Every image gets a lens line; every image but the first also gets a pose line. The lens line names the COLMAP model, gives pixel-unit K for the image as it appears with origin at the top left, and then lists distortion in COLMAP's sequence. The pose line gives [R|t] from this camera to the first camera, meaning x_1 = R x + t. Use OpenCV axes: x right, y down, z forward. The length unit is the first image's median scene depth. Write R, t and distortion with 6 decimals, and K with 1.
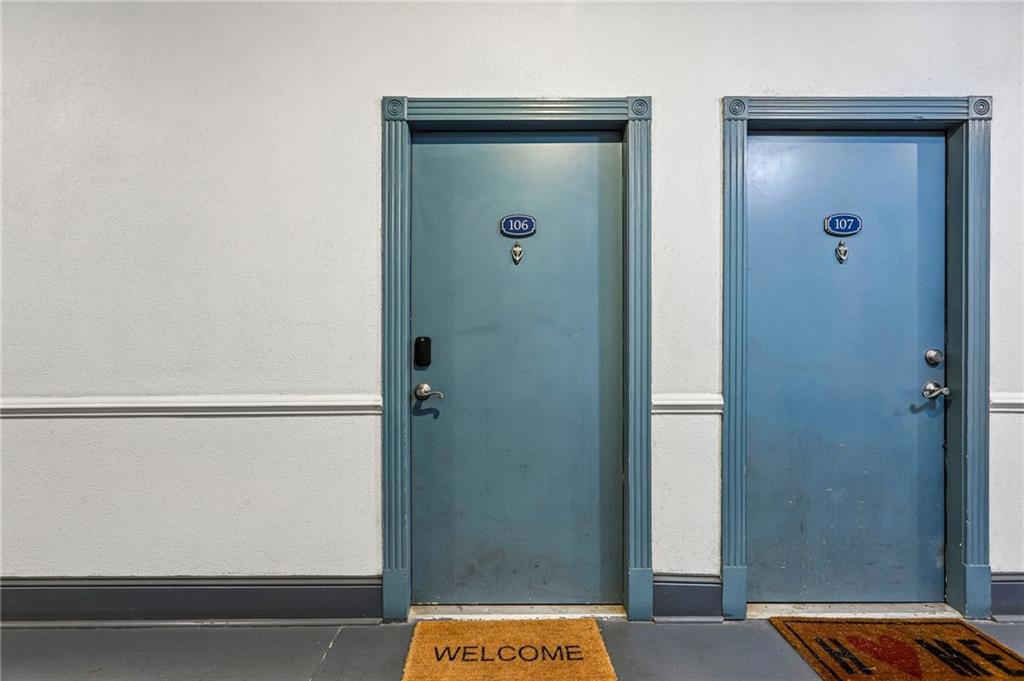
lens RADIAL K [[459.9, 0, 511.3], [0, 459.9, 337.3], [0, 0, 1]] dist [-0.002802, 0.000103]
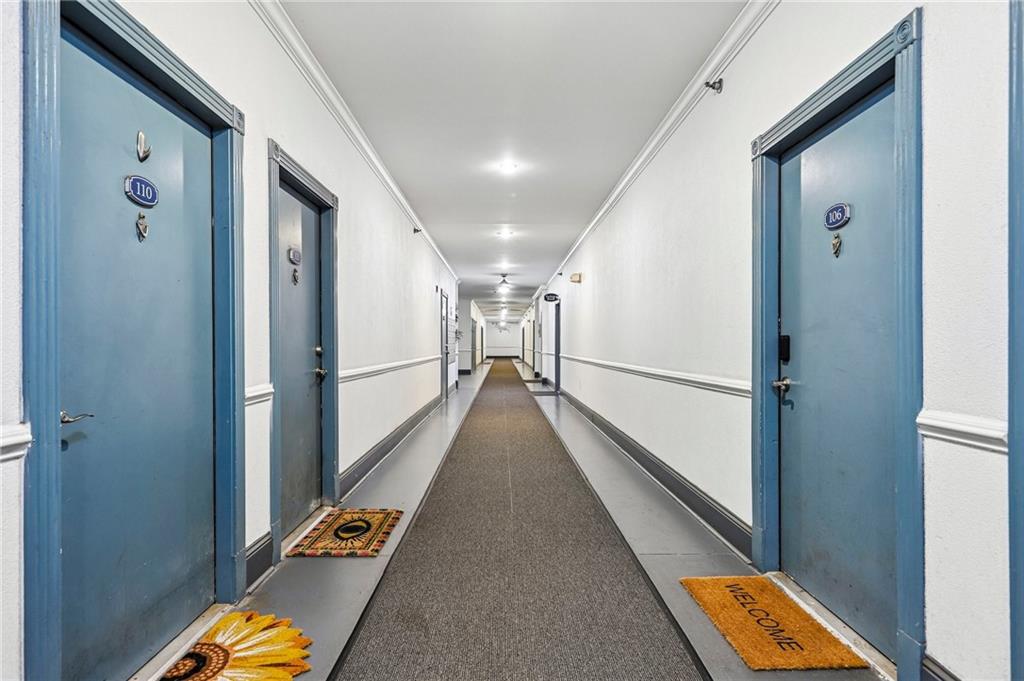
lens RADIAL K [[556.8, 0, 512.7], [0, 556.8, 342.9], [0, 0, 1]] dist [0.000407, 0.000259]
pose [[0.003839, 0.000286, -0.999993, 1.200094], [0.000818, 1.000000, 0.000289, 0.017143], [0.999992, -0.000819, 0.003839, 0.341418]]
